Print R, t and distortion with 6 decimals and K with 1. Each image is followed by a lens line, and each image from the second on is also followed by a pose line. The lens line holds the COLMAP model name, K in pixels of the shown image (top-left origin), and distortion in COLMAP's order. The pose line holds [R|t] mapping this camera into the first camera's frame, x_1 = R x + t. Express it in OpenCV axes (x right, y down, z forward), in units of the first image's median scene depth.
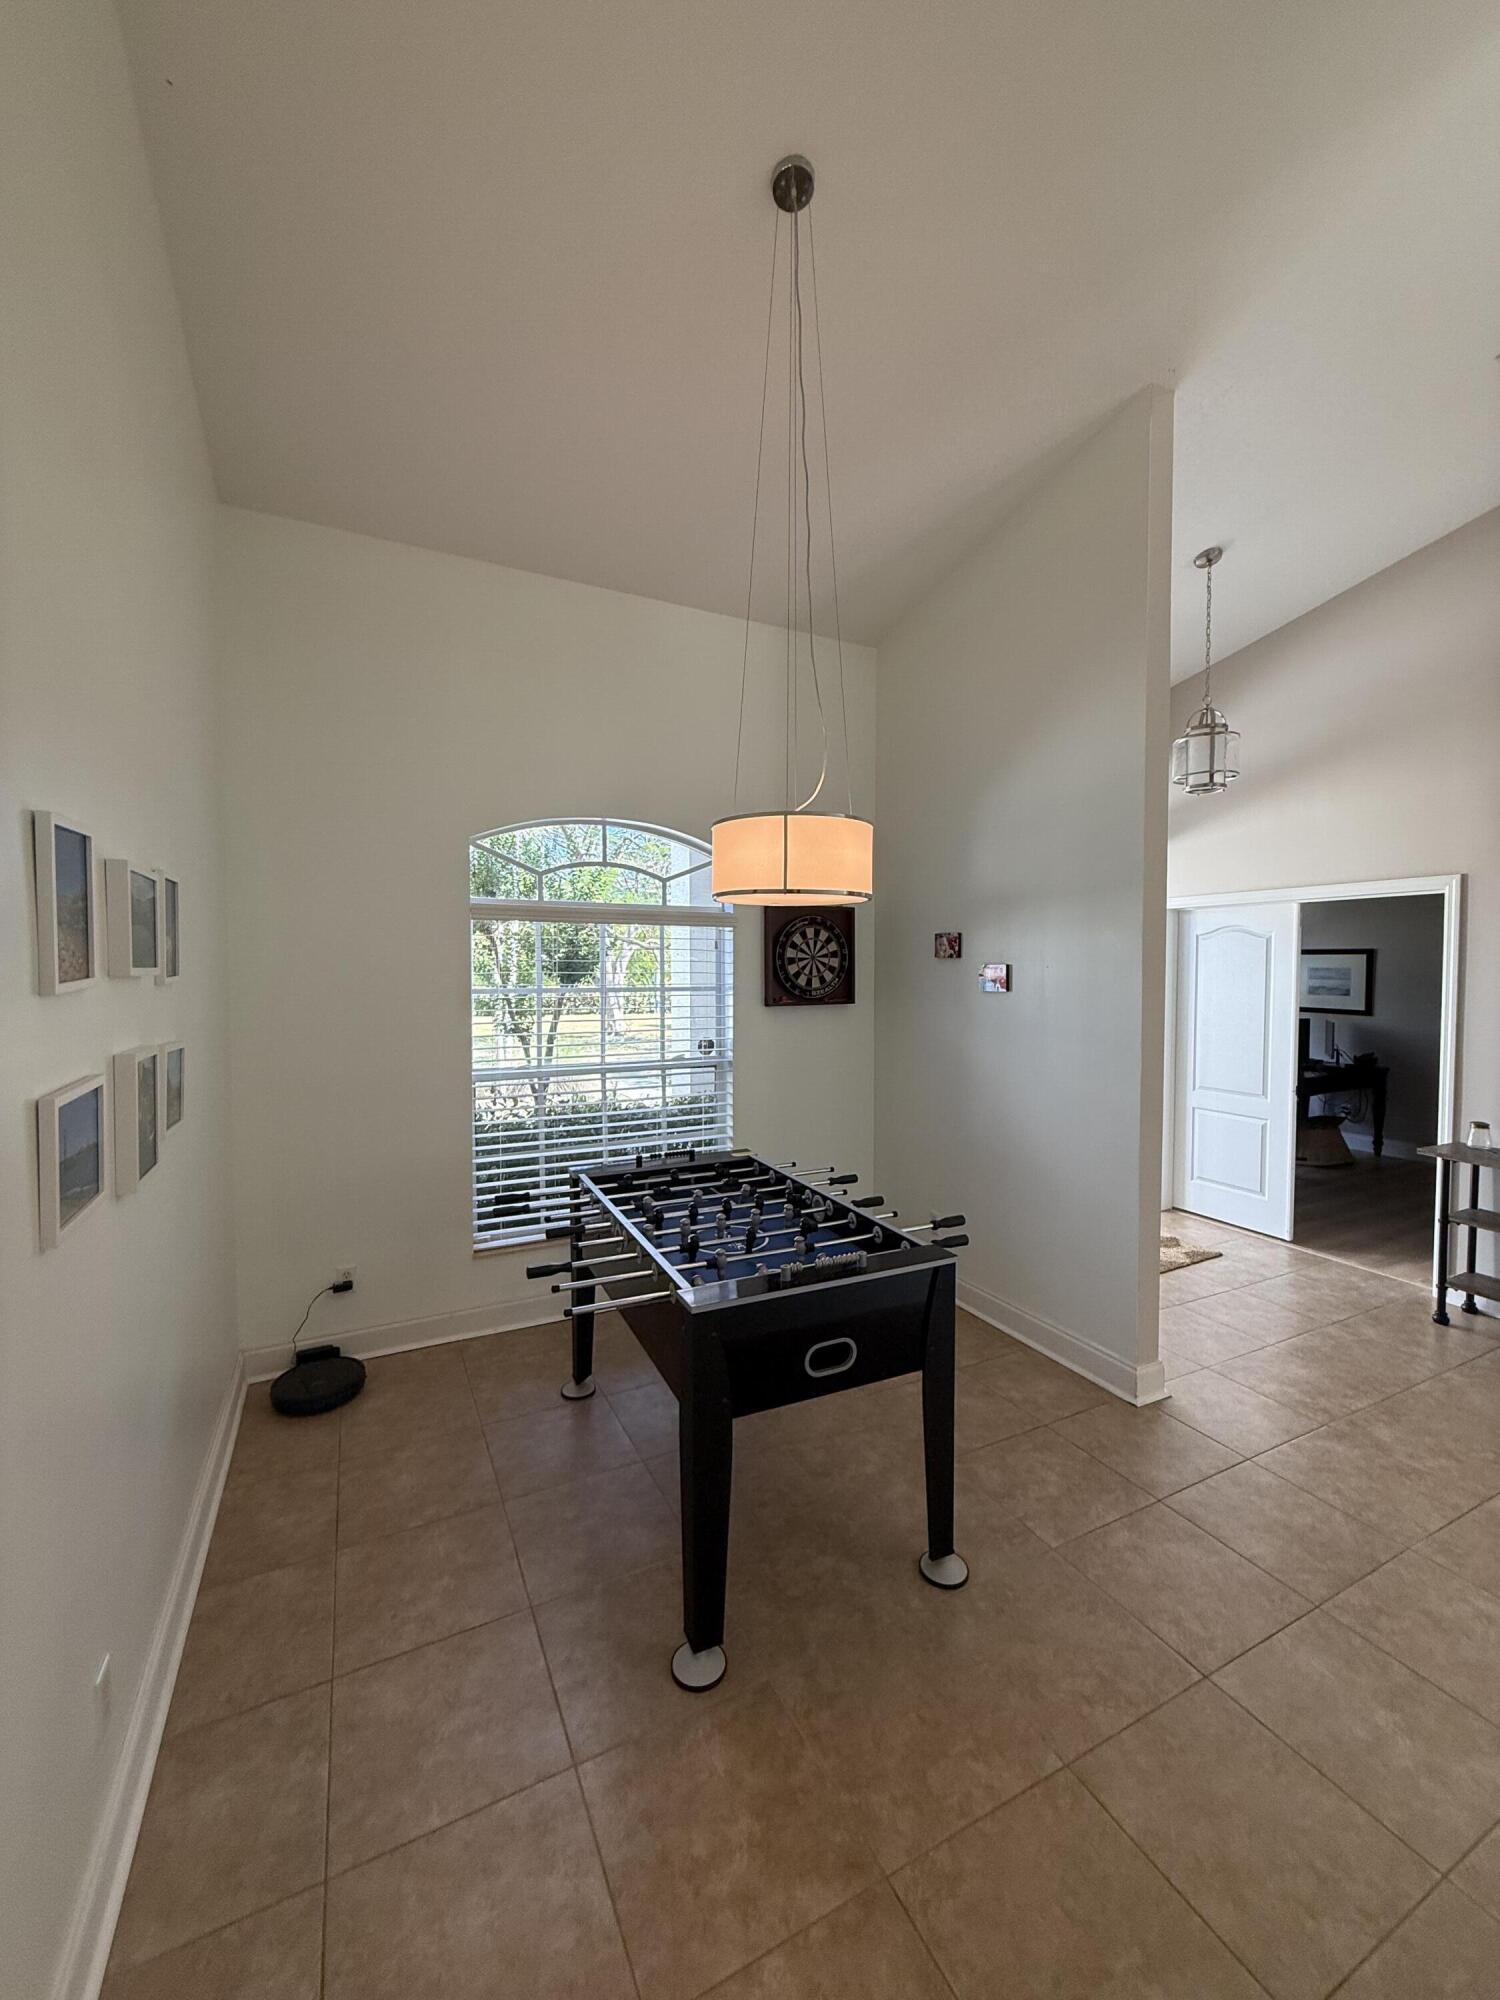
lens RADIAL K [[802.5, 0, 749.0], [0, 802.5, 995.8], [0, 0, 1]] dist [-0.003247, 0.000141]
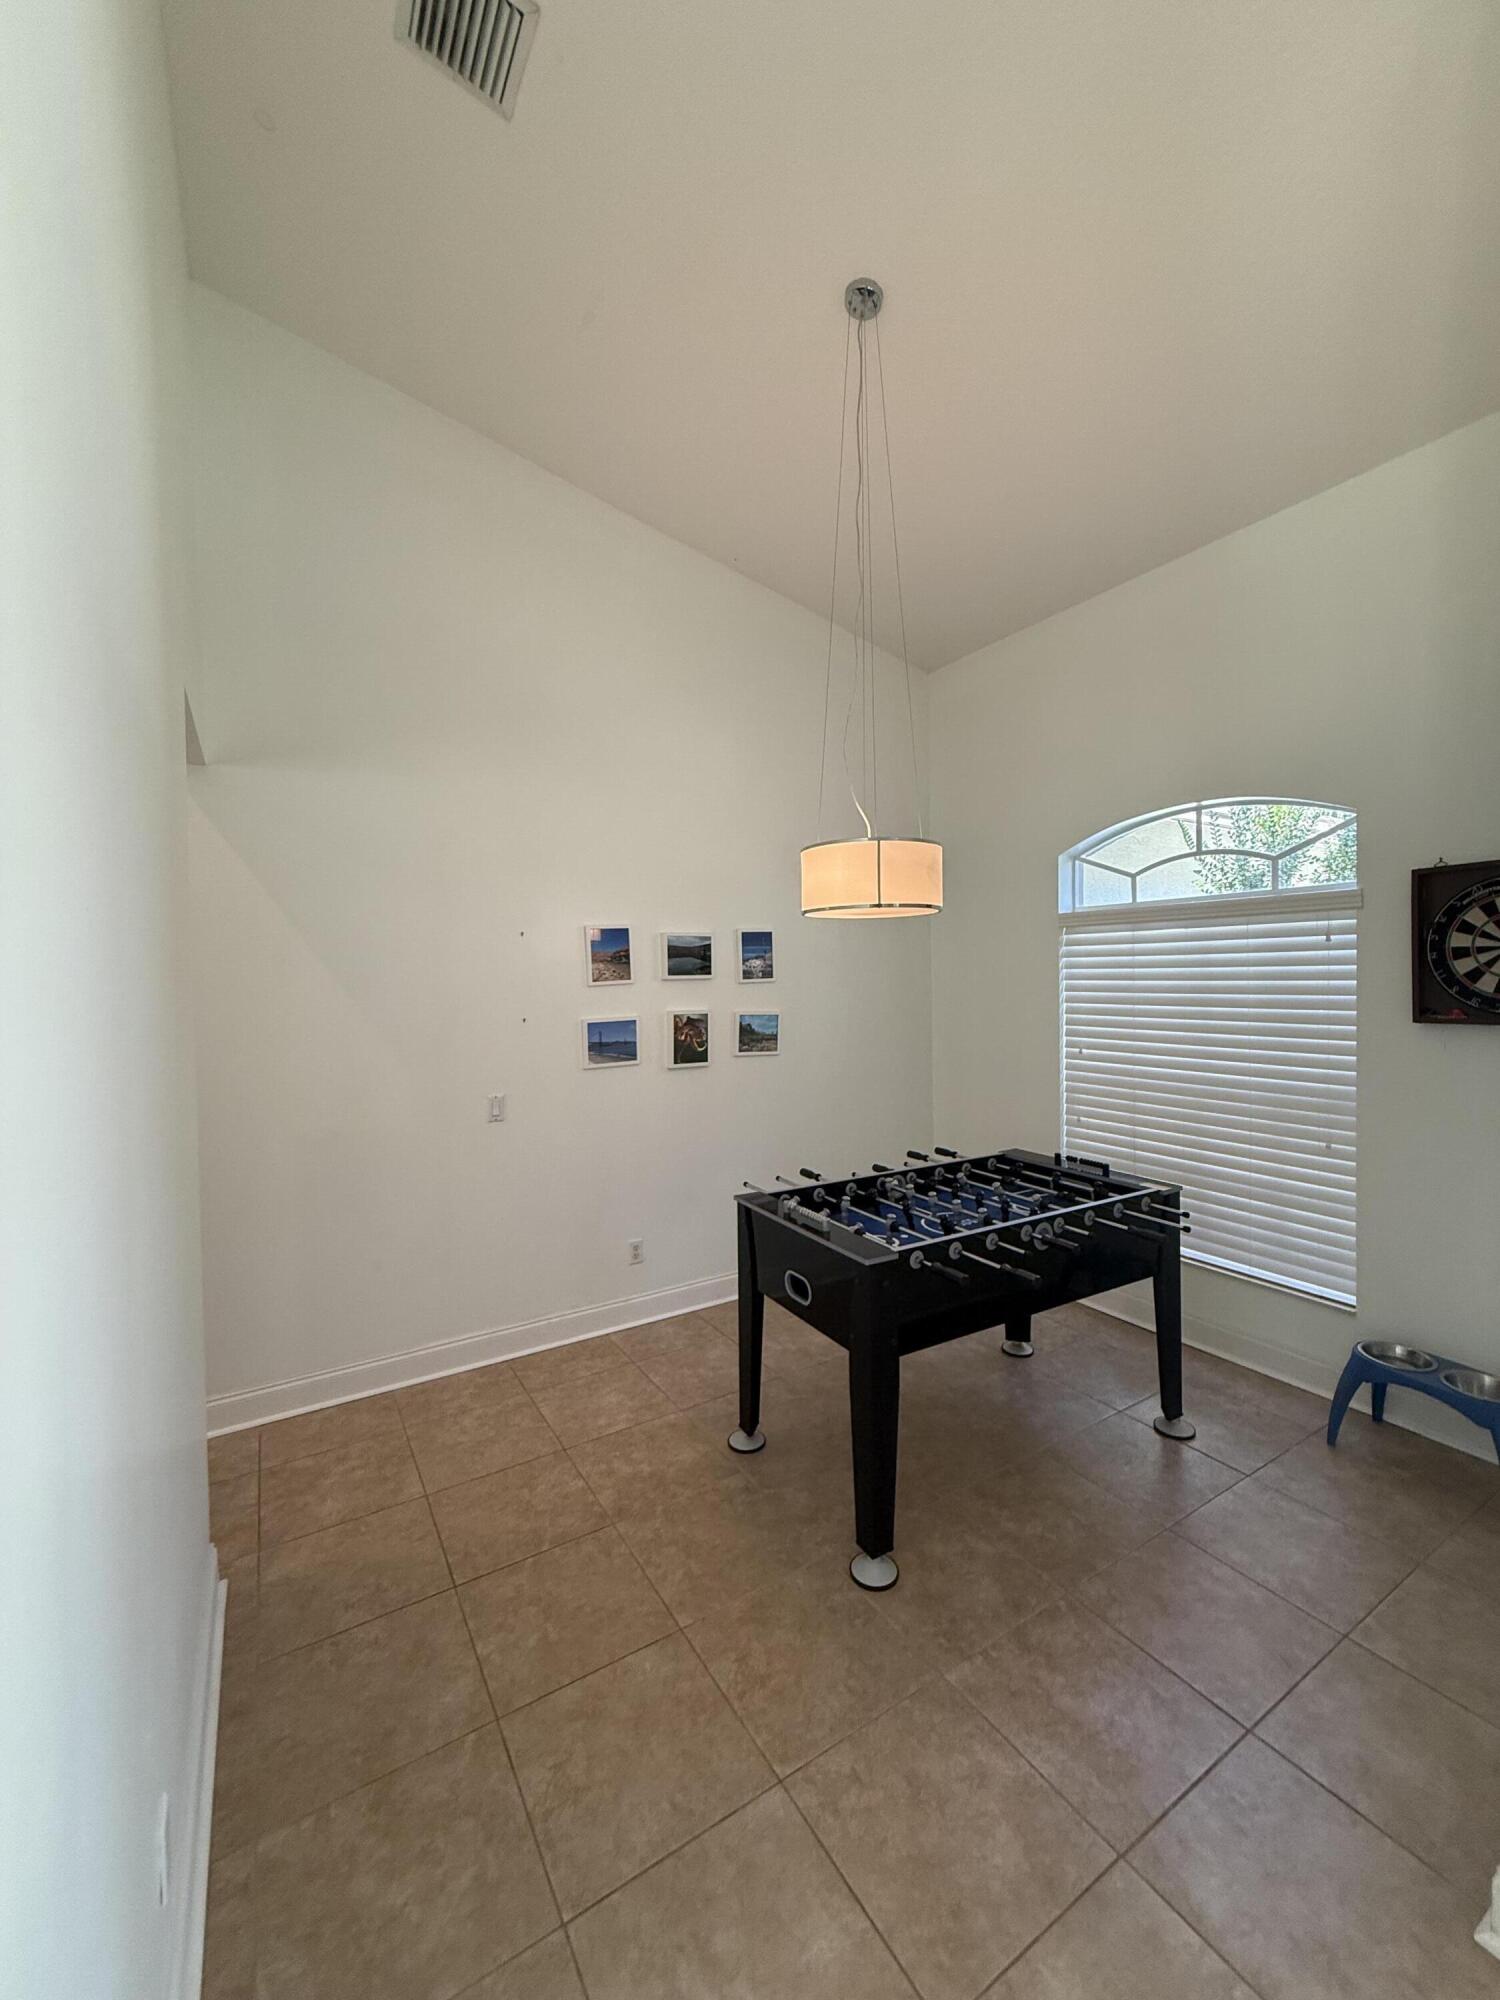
lens RADIAL K [[802.5, 0, 749.9], [0, 802.5, 997.9], [0, 0, 1]] dist [-0.003247, 0.000141]
pose [[0.076057, 0.025601, -0.996775, 0.675288], [-0.017681, 0.999548, 0.024323, -0.014225], [0.996947, 0.015774, 0.076475, 0.420419]]
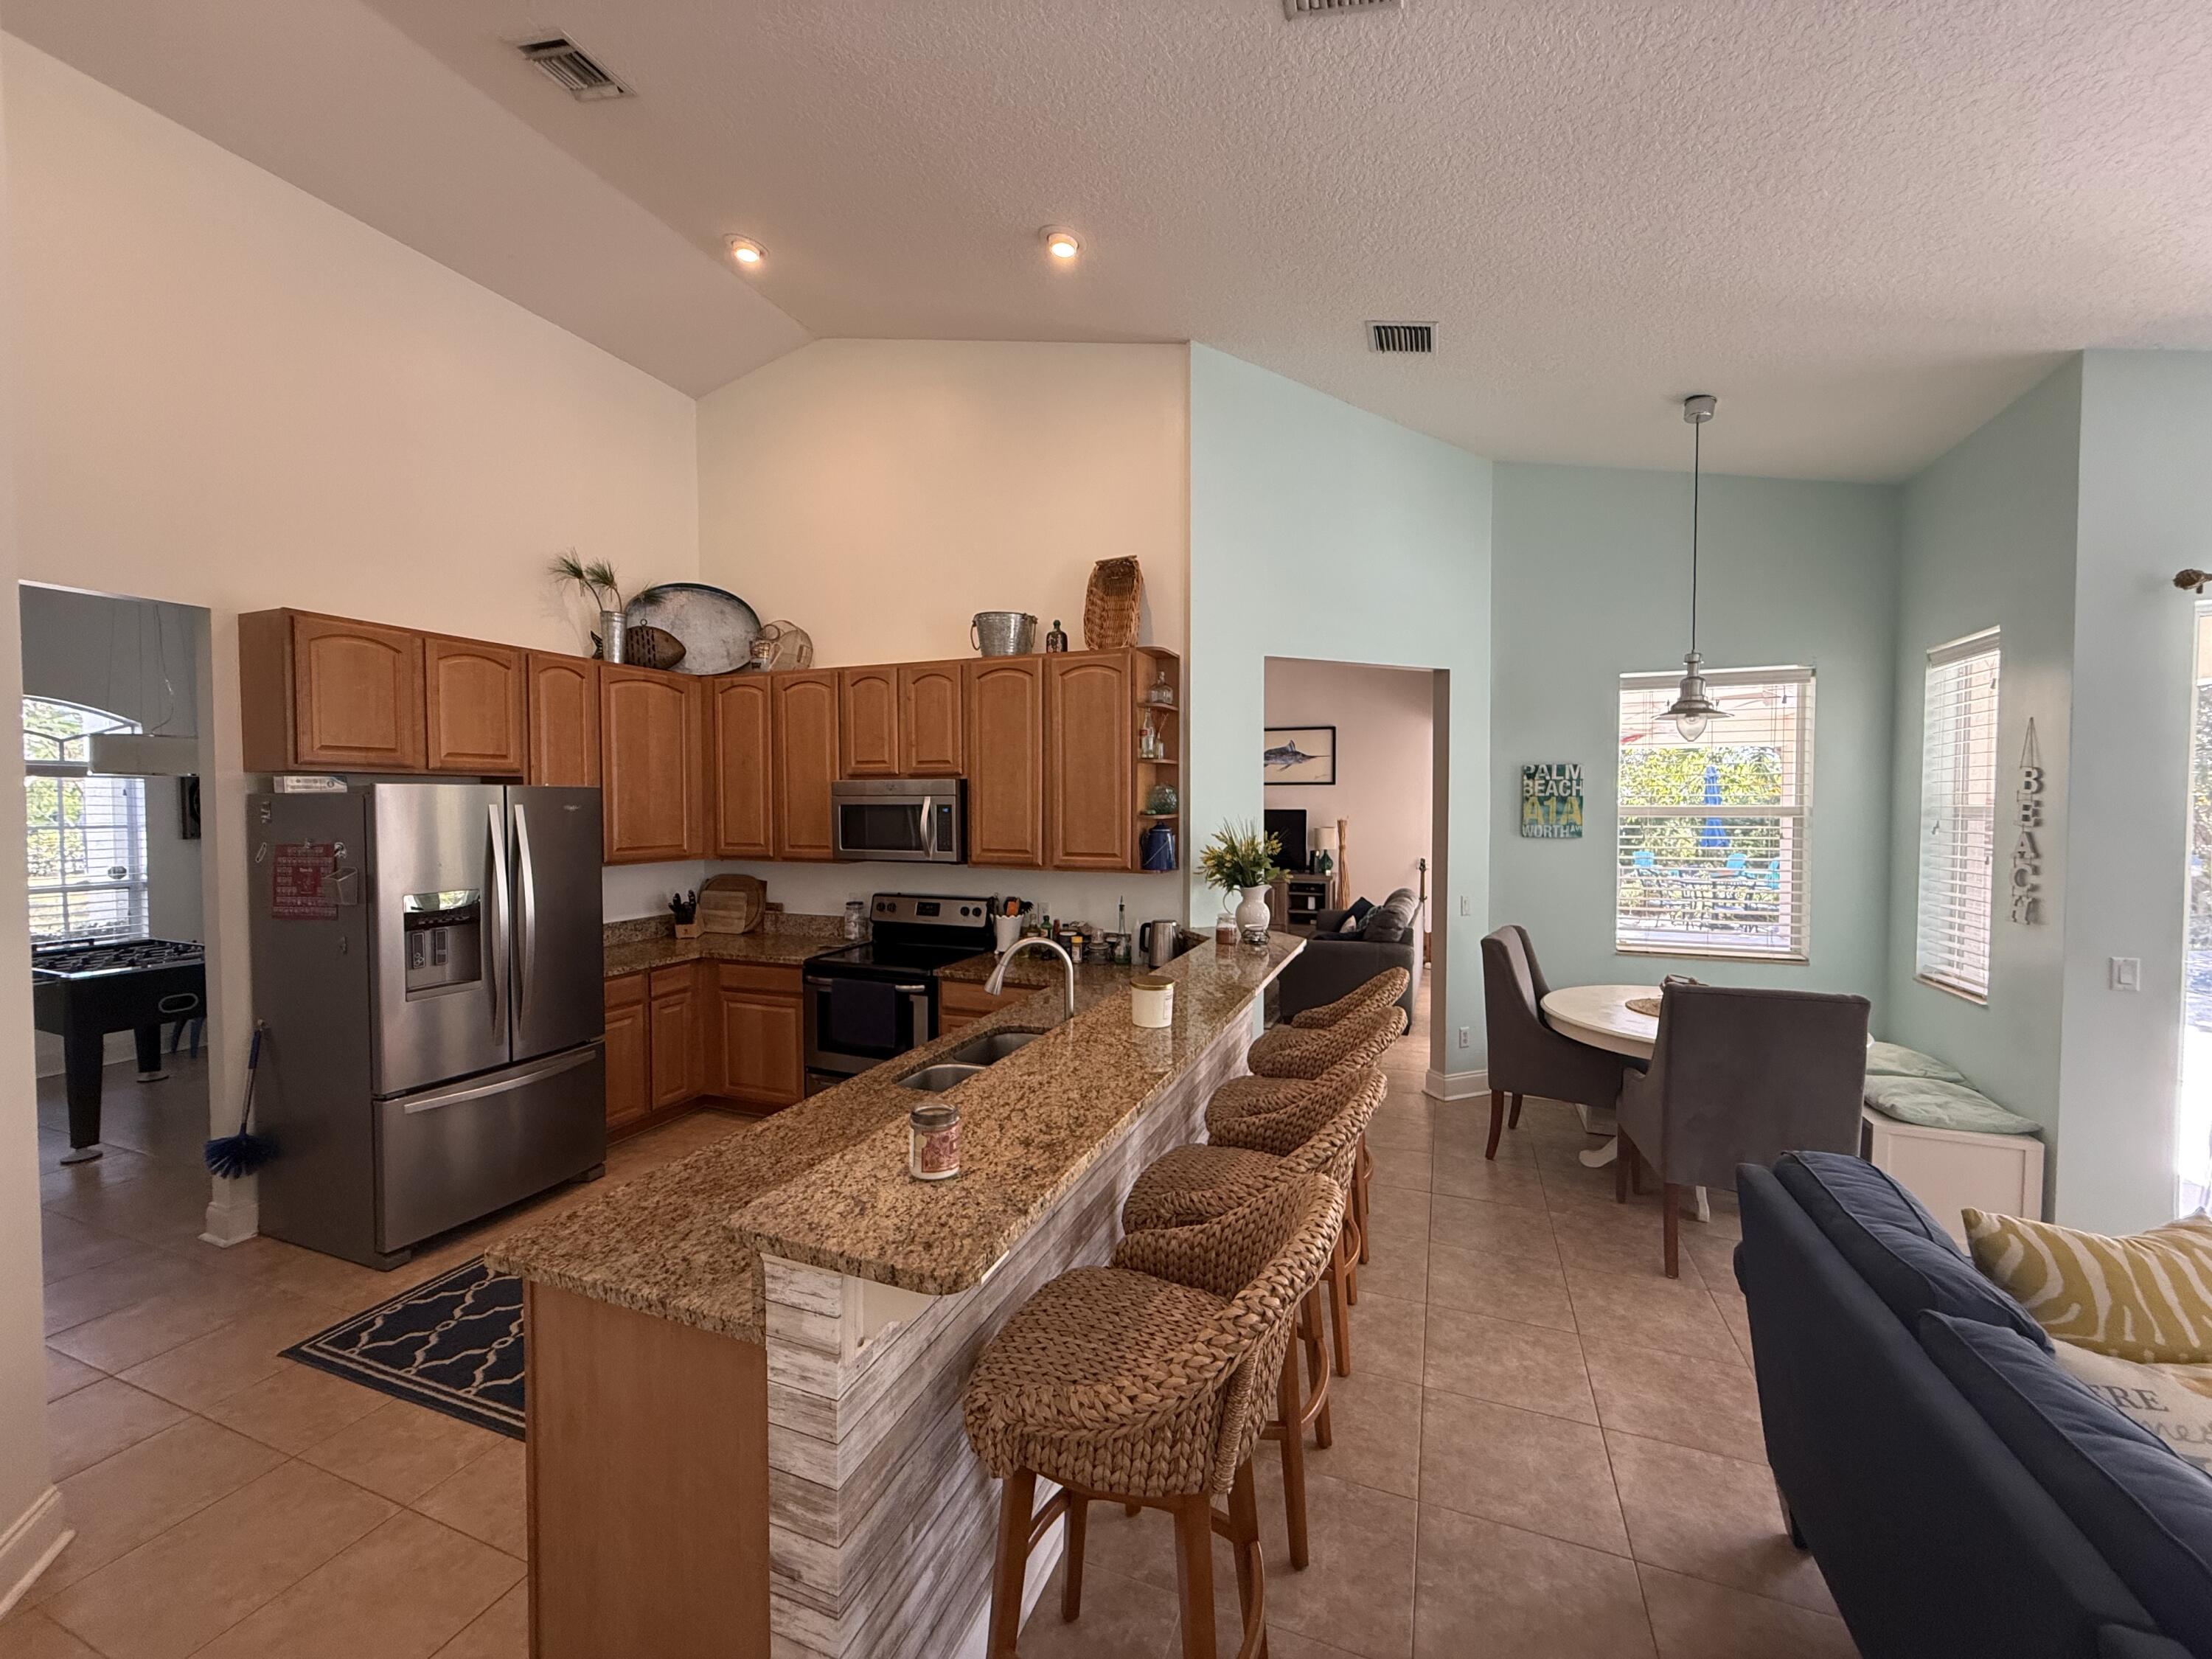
lens RADIAL K [[887.6, 0, 1106.4], [0, 887.6, 828.2], [0, 0, 1]] dist [-0.003247, 0.000141]
pose [[0.742398, -0.023125, 0.669560, 0.188790], [0.027872, 0.999605, 0.003620, 0.035139], [-0.669379, 0.015974, 0.742749, -1.183237]]
